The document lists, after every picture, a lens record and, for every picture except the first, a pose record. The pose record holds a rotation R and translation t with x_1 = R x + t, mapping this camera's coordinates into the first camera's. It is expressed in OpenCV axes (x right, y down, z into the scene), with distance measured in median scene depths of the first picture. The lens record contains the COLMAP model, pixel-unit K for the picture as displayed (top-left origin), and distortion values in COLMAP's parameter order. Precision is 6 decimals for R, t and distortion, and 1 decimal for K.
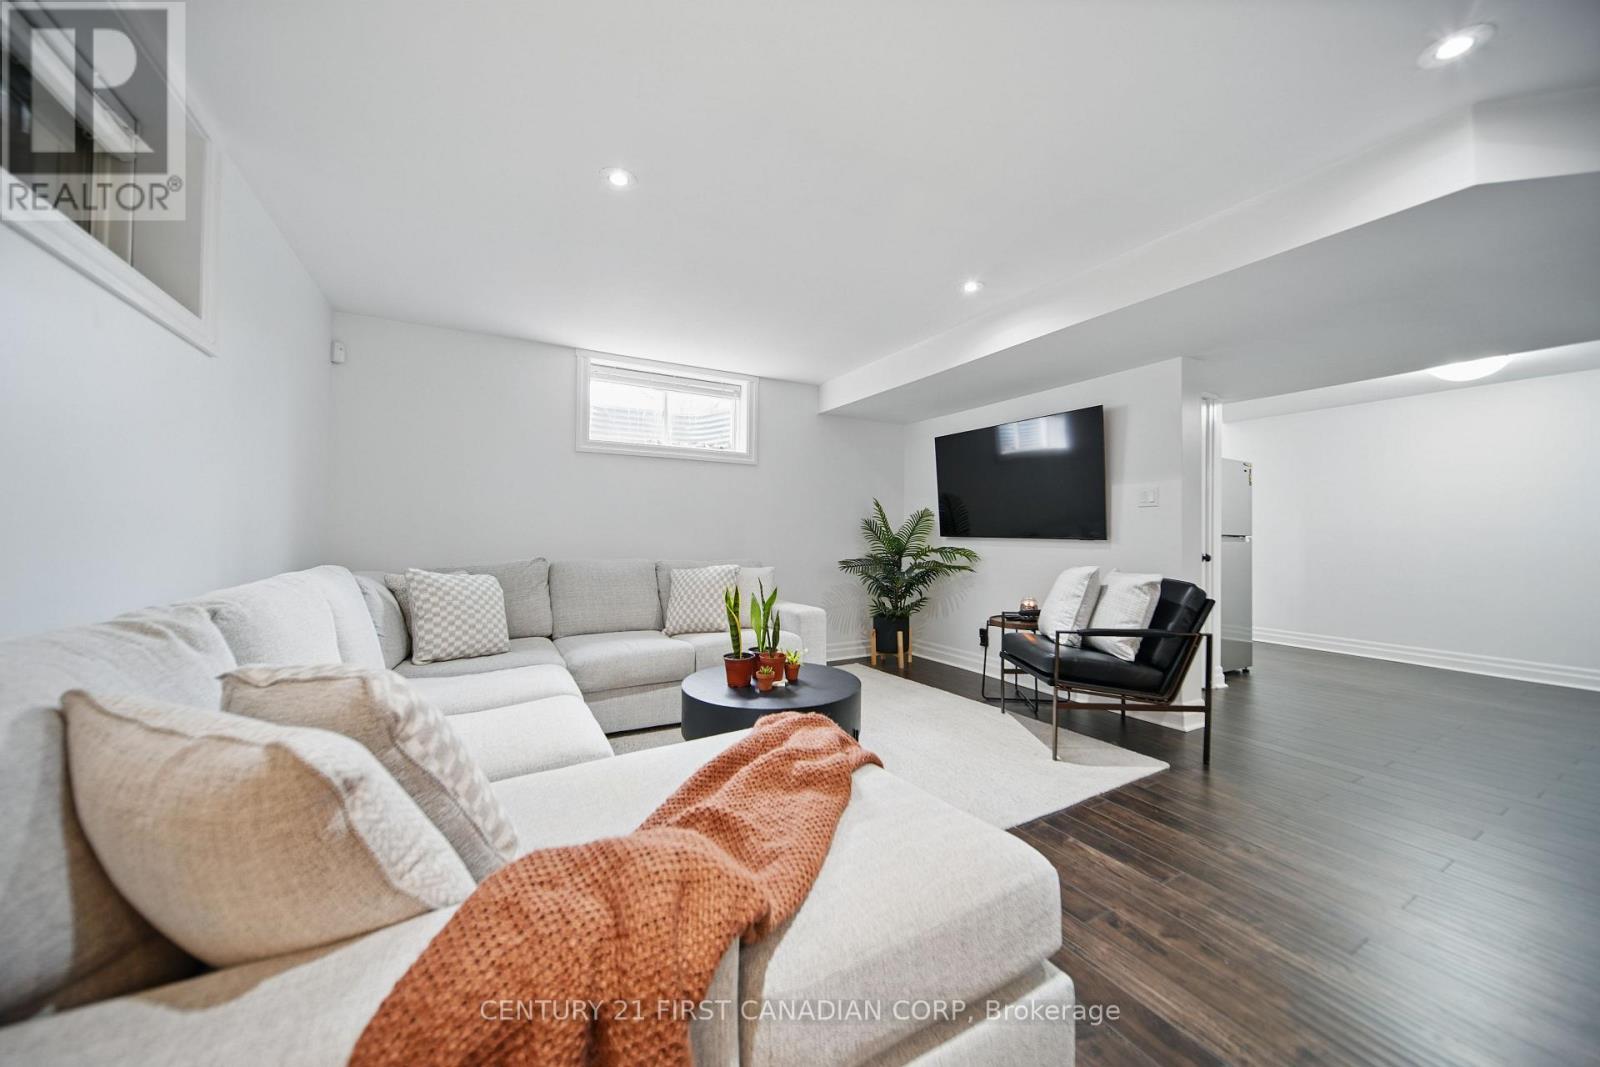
lens RADIAL K [[570.2, 0, 806.9], [0, 570.2, 534.2], [0, 0, 1]] dist [-0.002953, 0.000267]
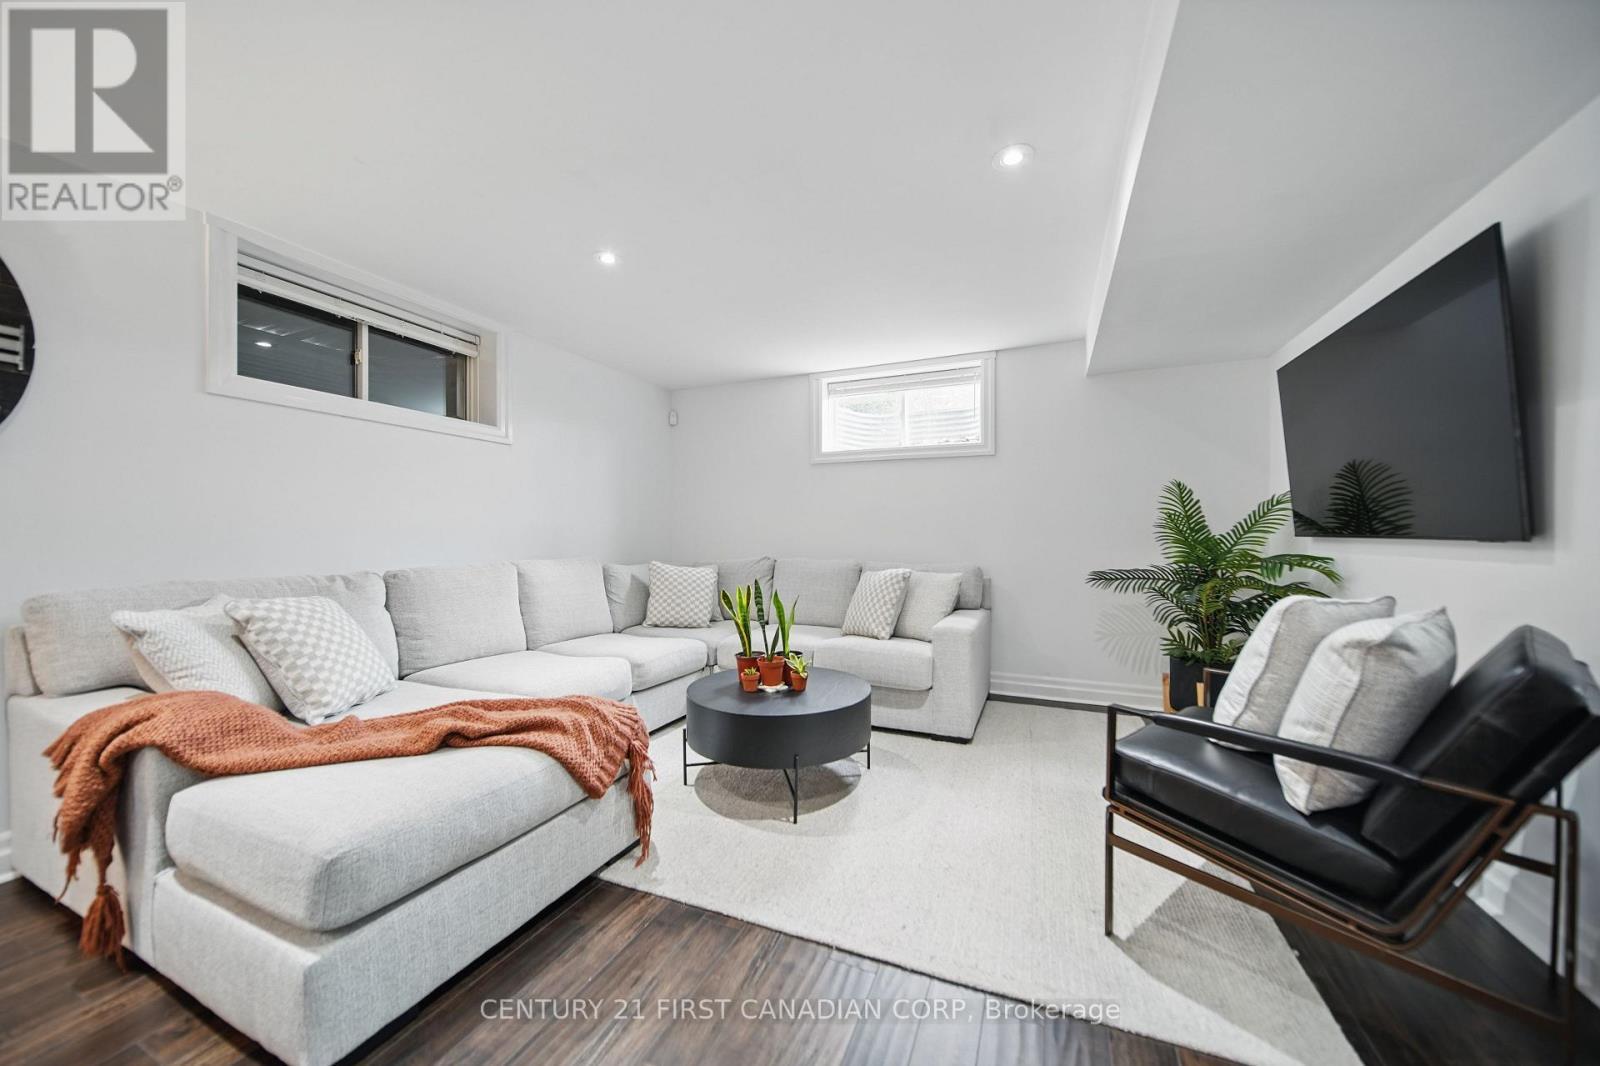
lens RADIAL K [[570.2, 0, 802.0], [0, 570.2, 541.5], [0, 0, 1]] dist [-0.002953, 0.000267]
pose [[0.597272, -0.001264, -0.802038, 0.435754], [0.005968, 0.999978, 0.002868, 0.004507], [0.802016, -0.006499, 0.597267, 0.265006]]
